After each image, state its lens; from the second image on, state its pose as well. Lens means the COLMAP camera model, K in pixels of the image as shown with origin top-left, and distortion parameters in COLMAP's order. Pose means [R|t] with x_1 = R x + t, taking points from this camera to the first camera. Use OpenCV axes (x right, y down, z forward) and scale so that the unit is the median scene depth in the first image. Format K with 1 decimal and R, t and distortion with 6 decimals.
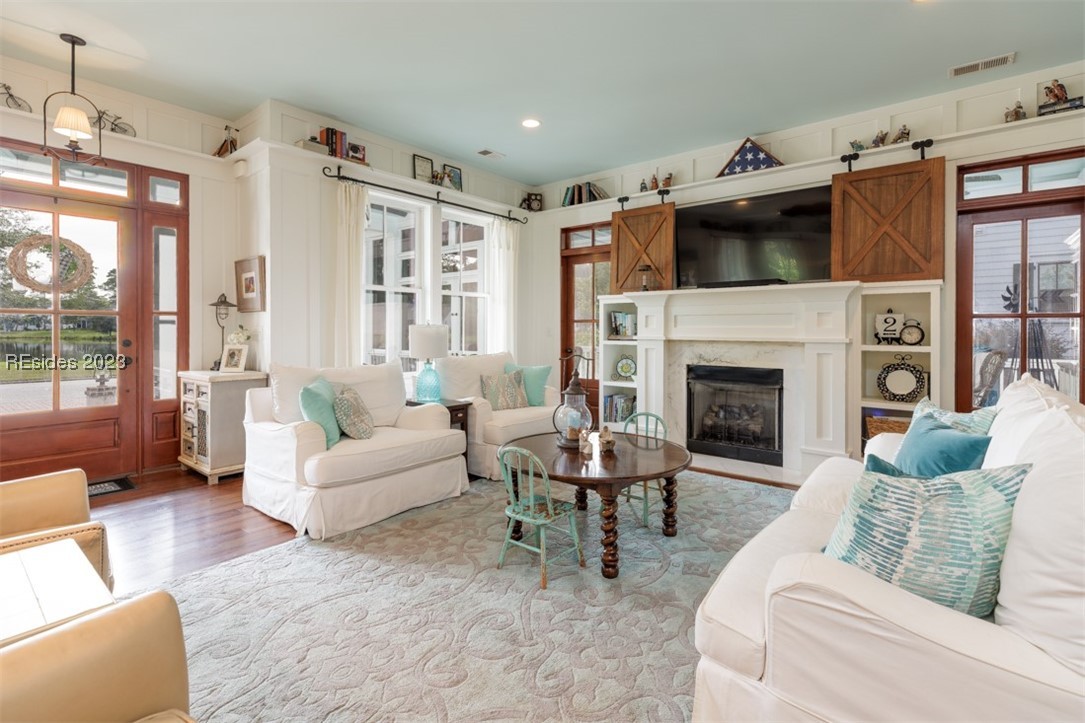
lens RADIAL K [[501.6, 0, 540.2], [0, 501.6, 333.1], [0, 0, 1]] dist [0.000829, 0.000496]
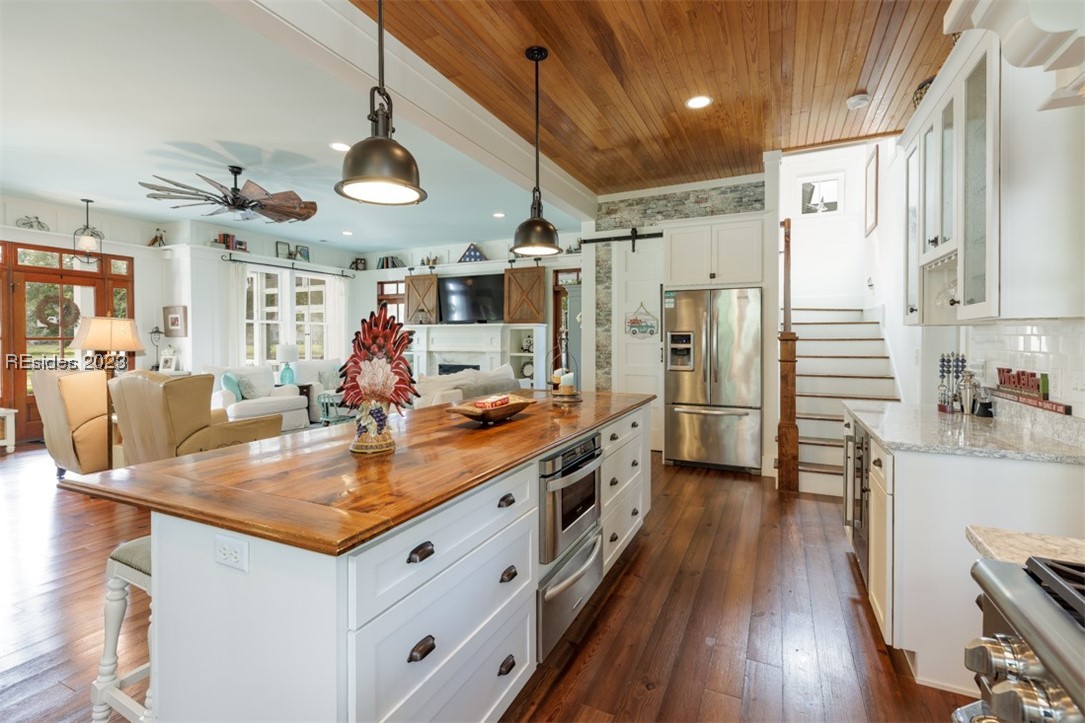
lens RADIAL K [[499.6, 0, 540.1], [0, 499.6, 349.3], [0, 0, 1]] dist [0.000095, -0.000015]
pose [[0.969882, -0.007483, 0.243460, 0.217285], [0.004854, 0.999923, 0.011396, -0.012709], [-0.243526, -0.009871, 0.969844, -0.945888]]
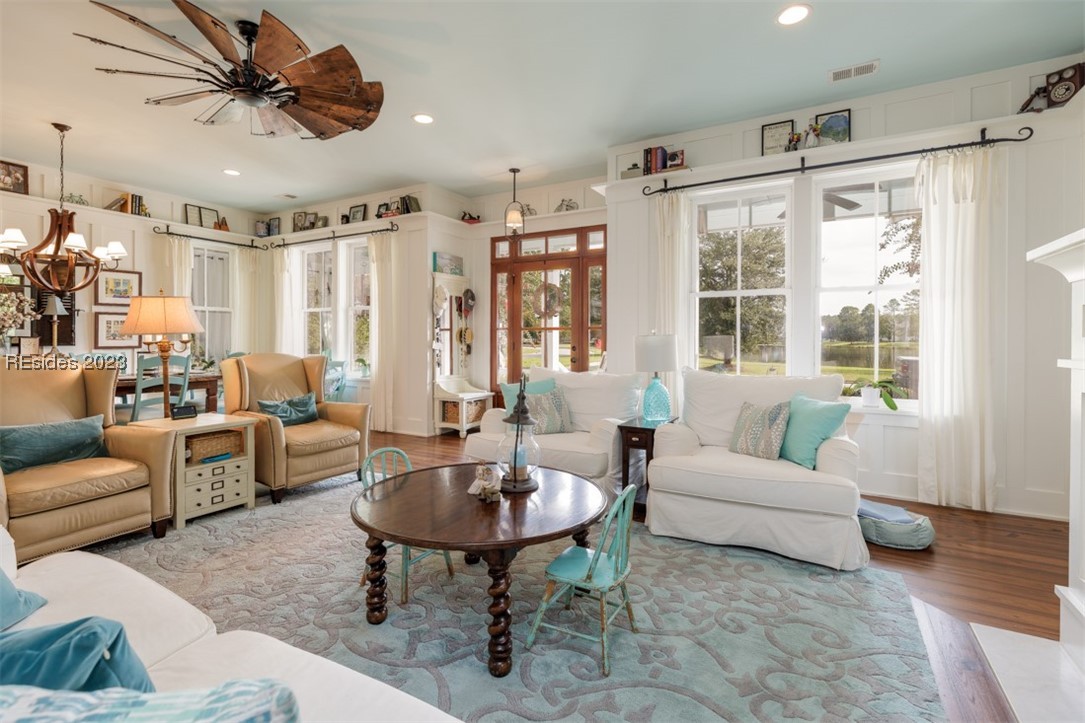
lens RADIAL K [[501.6, 0, 540.2], [0, 501.6, 333.1], [0, 0, 1]] dist [0.000829, 0.000496]
pose [[0.173414, -0.011093, -0.984787, 0.548811], [-0.011847, 0.999841, -0.013349, -0.004699], [0.984778, 0.013981, 0.173255, 0.573147]]
